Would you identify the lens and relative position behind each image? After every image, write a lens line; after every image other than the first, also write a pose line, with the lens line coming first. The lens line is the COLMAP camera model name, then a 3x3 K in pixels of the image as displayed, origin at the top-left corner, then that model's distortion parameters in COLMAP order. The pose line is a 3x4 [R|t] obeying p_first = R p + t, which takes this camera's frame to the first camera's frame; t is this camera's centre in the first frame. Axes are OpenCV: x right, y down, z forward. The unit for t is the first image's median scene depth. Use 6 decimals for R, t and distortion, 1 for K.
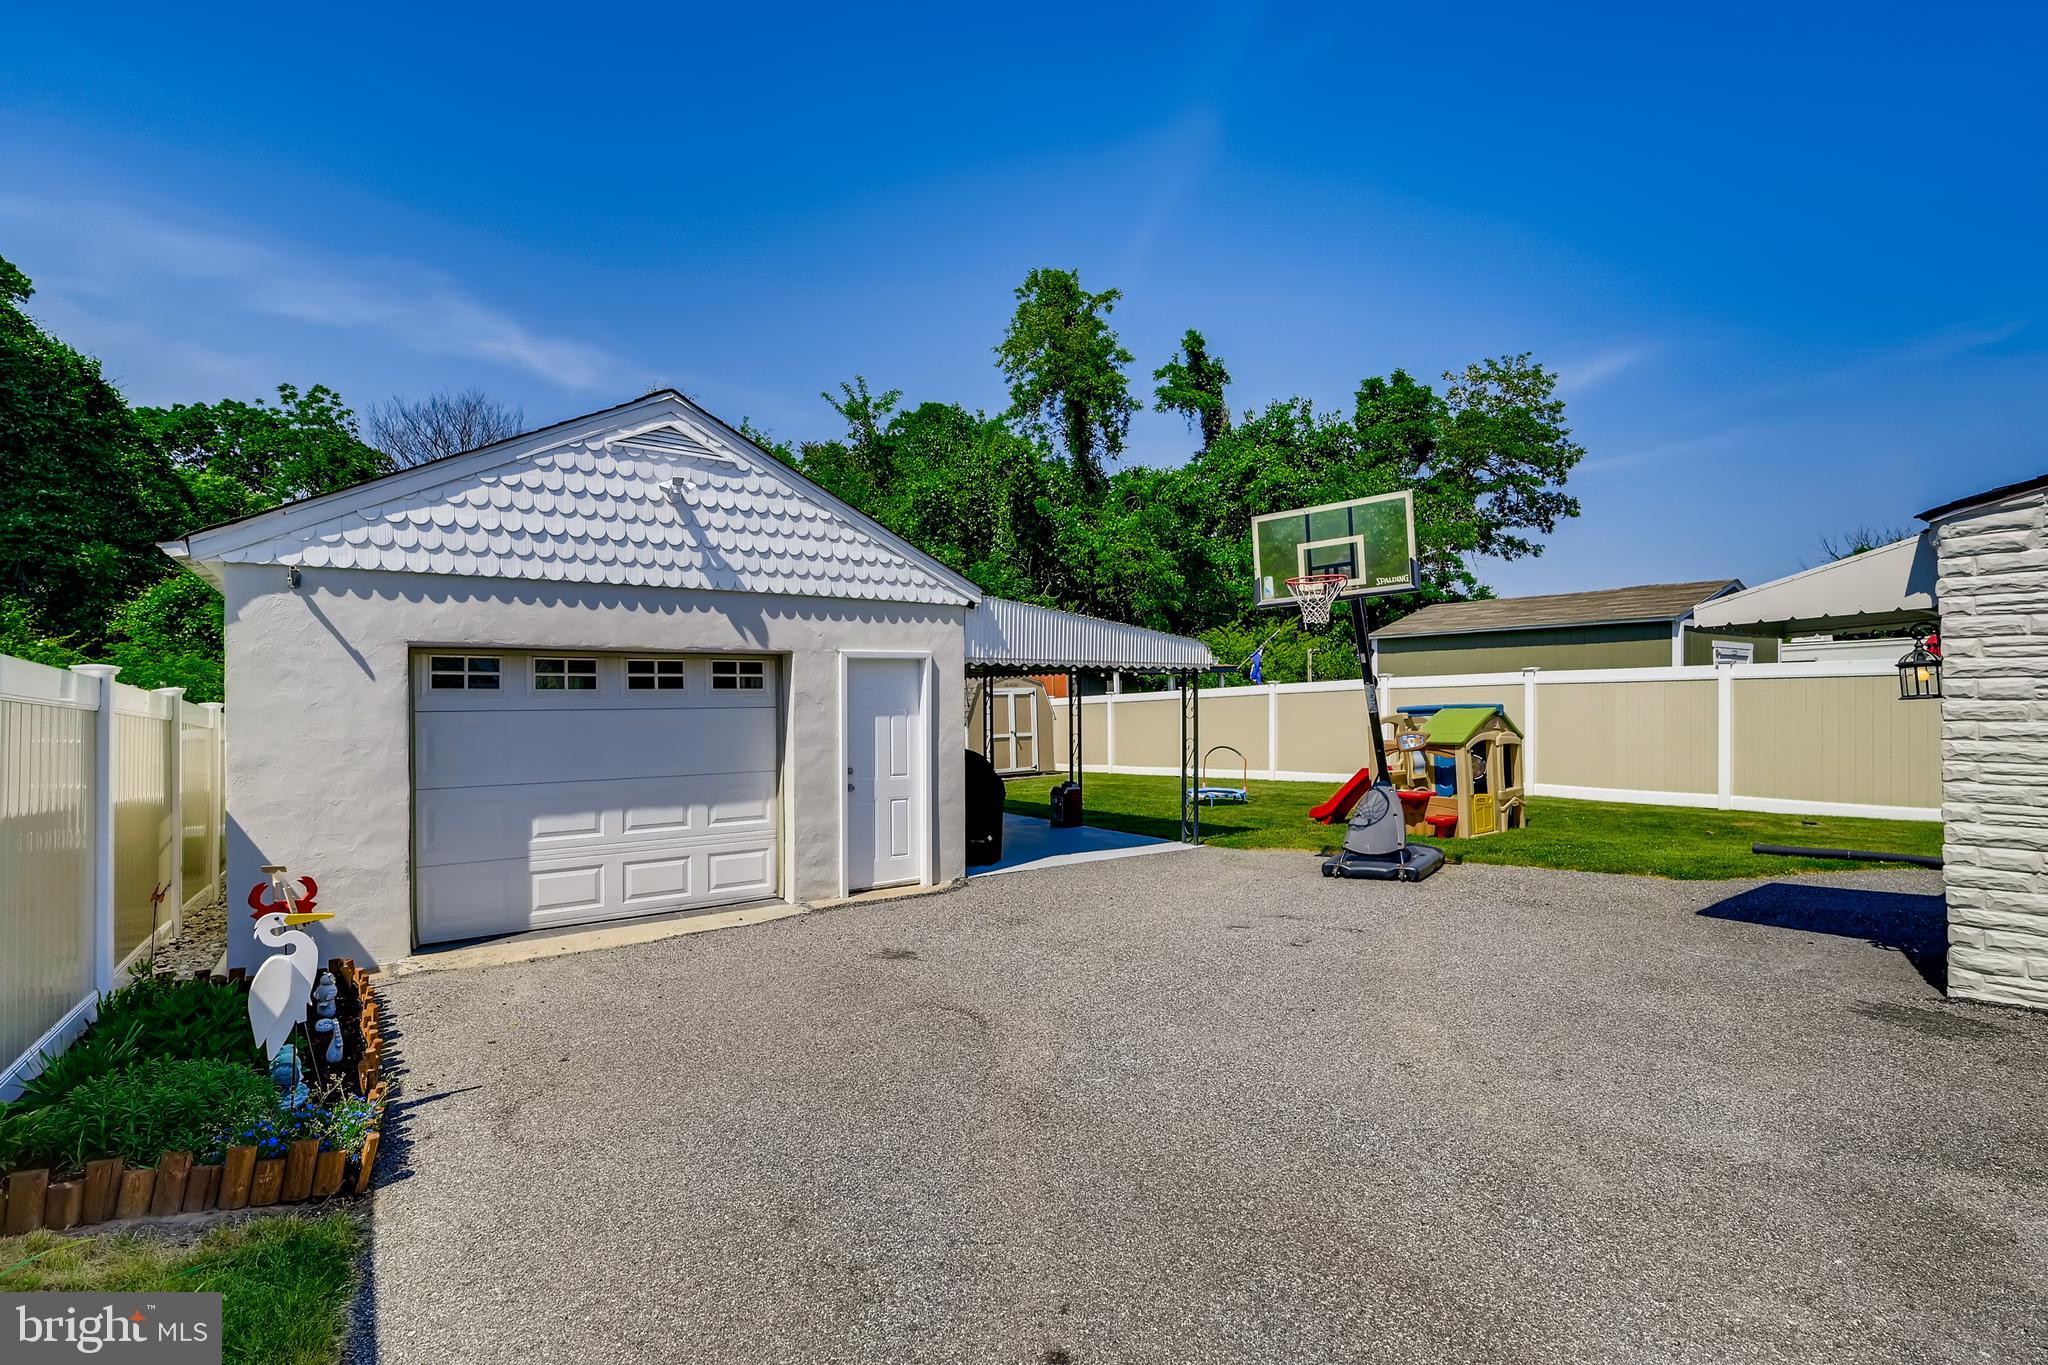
lens RADIAL K [[940.5, 0, 1032.6], [0, 940.5, 686.2], [0, 0, 1]] dist [-0.002451, 0.000777]
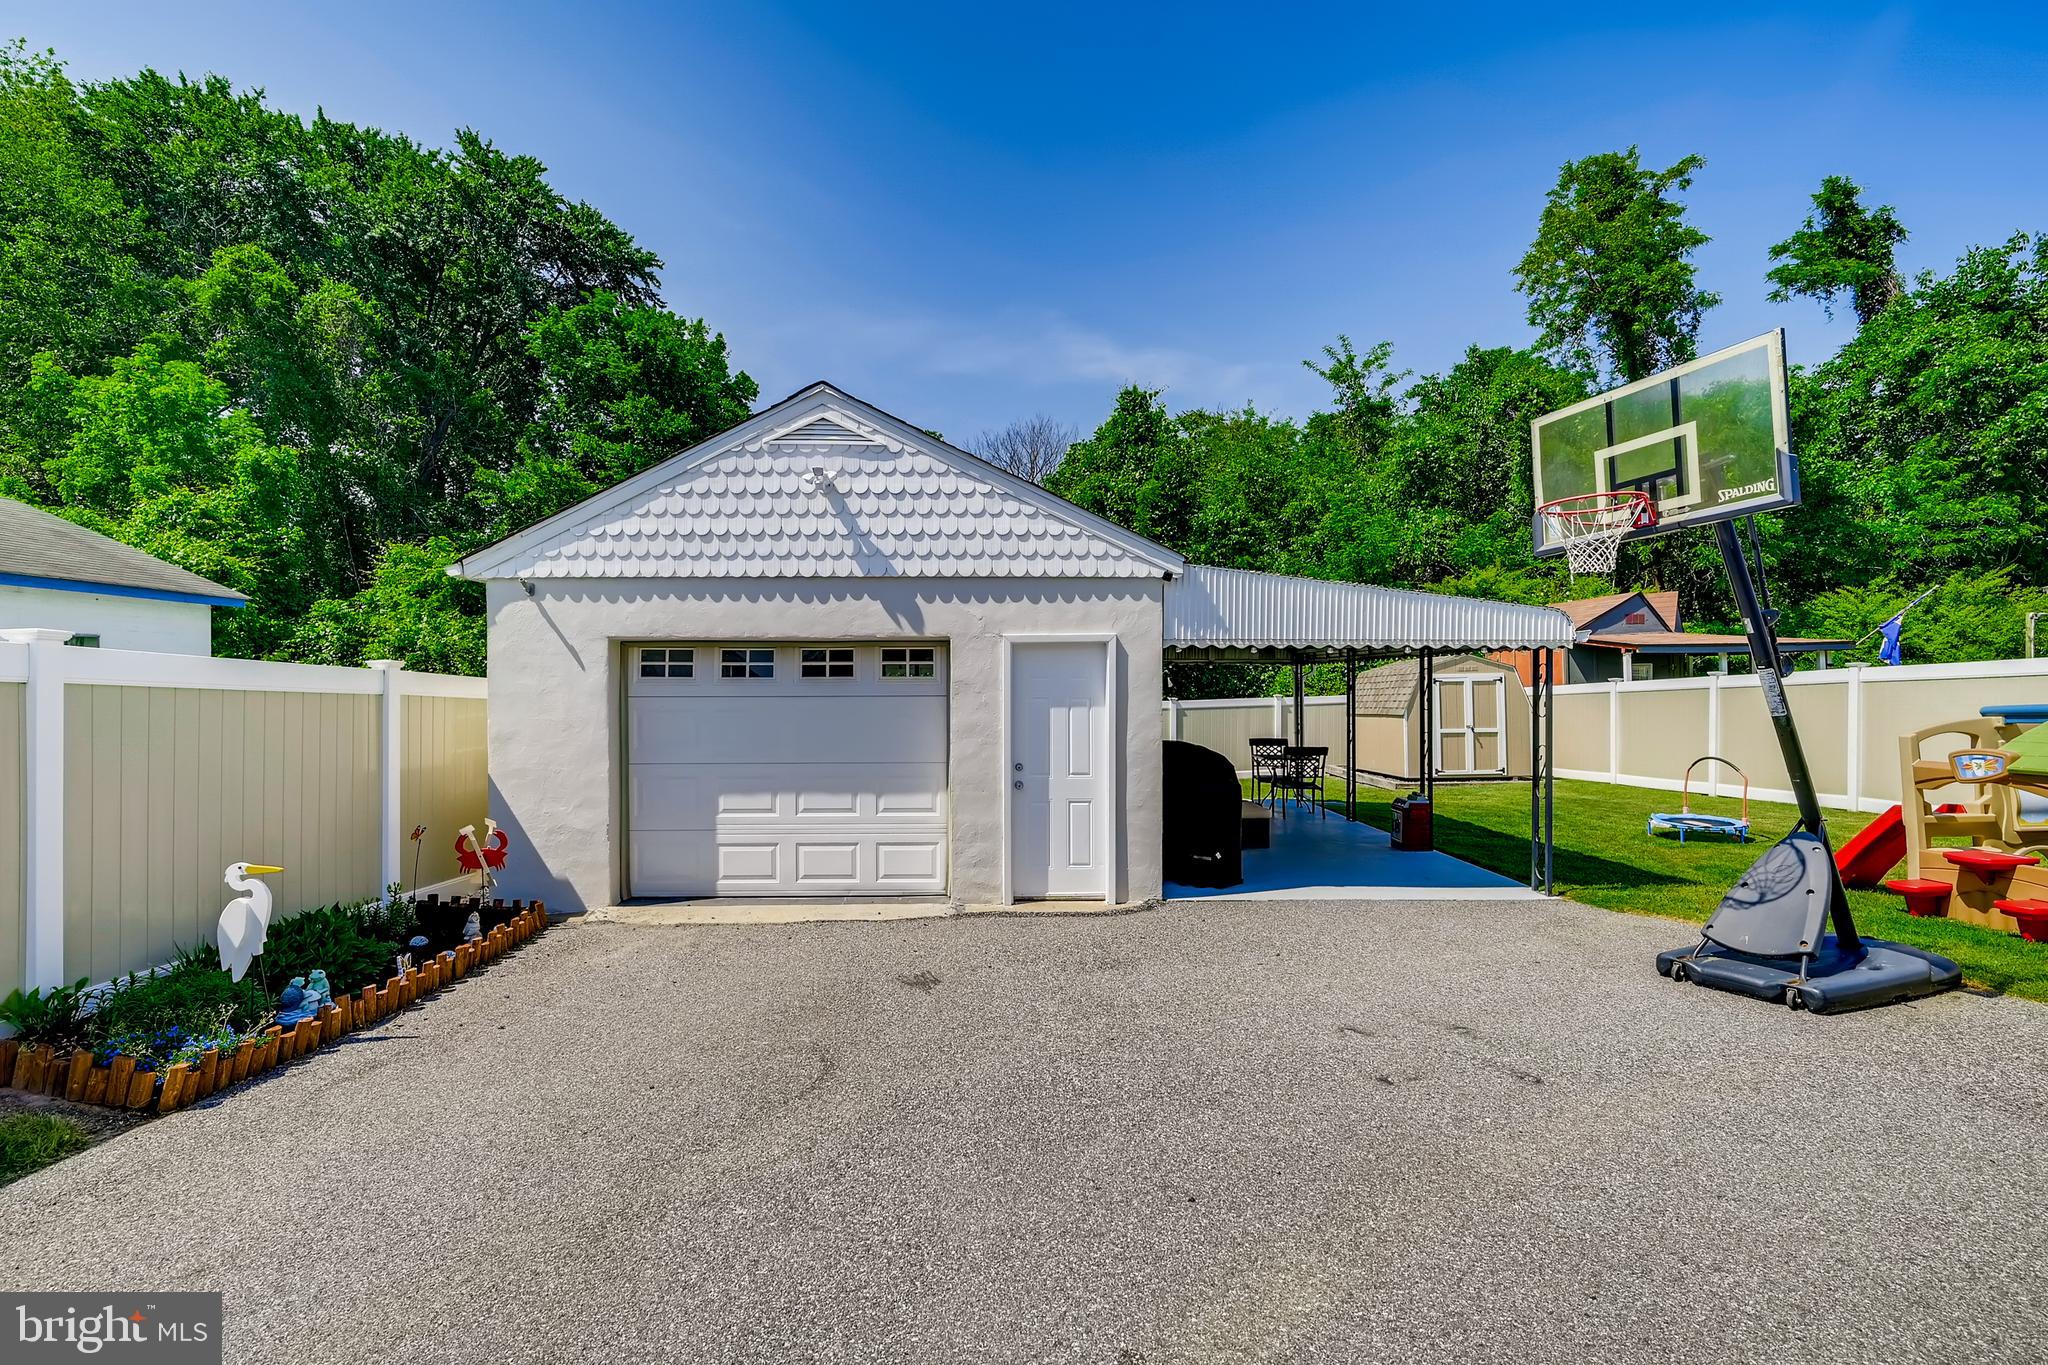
lens RADIAL K [[940.5, 0, 1032.4], [0, 940.5, 674.6], [0, 0, 1]] dist [-0.002451, 0.000777]
pose [[0.826373, -0.001304, -0.563122, 0.310750], [0.003564, 0.999989, 0.002914, -0.001560], [0.563112, -0.004415, 0.826368, 0.239923]]
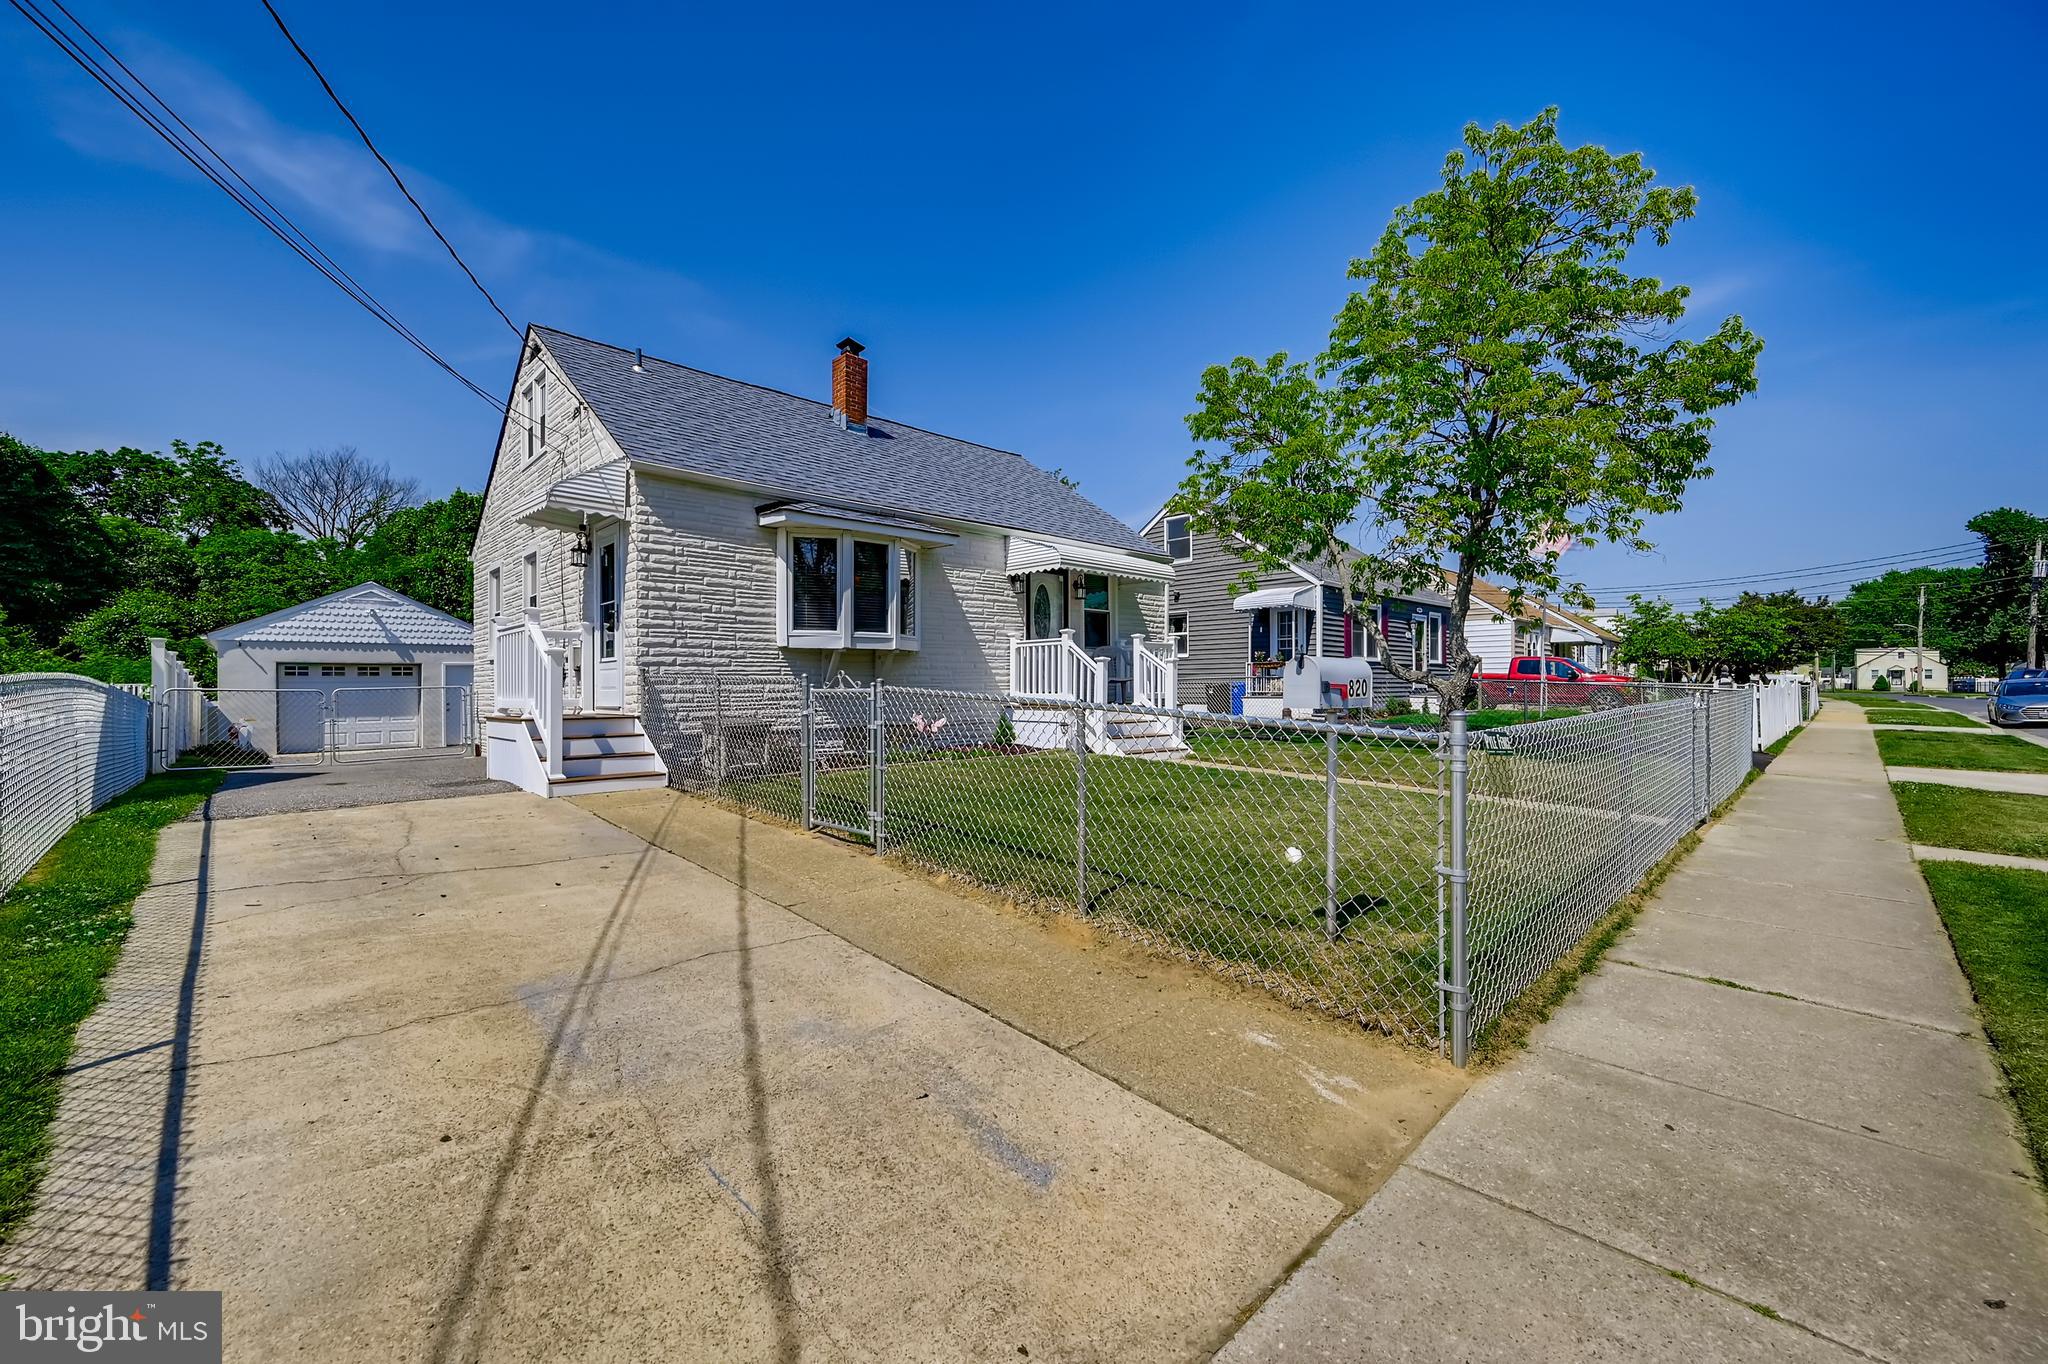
lens RADIAL K [[814.6, 0, 1015.7], [0, 814.6, 677.9], [0, 0, 1]] dist [-0.000664, 0.000025]
pose [[0.990453, -0.004236, 0.137782, 1.124449], [0.004365, 0.999990, -0.000634, 0.016921], [-0.137778, 0.001229, 0.990462, -1.627856]]
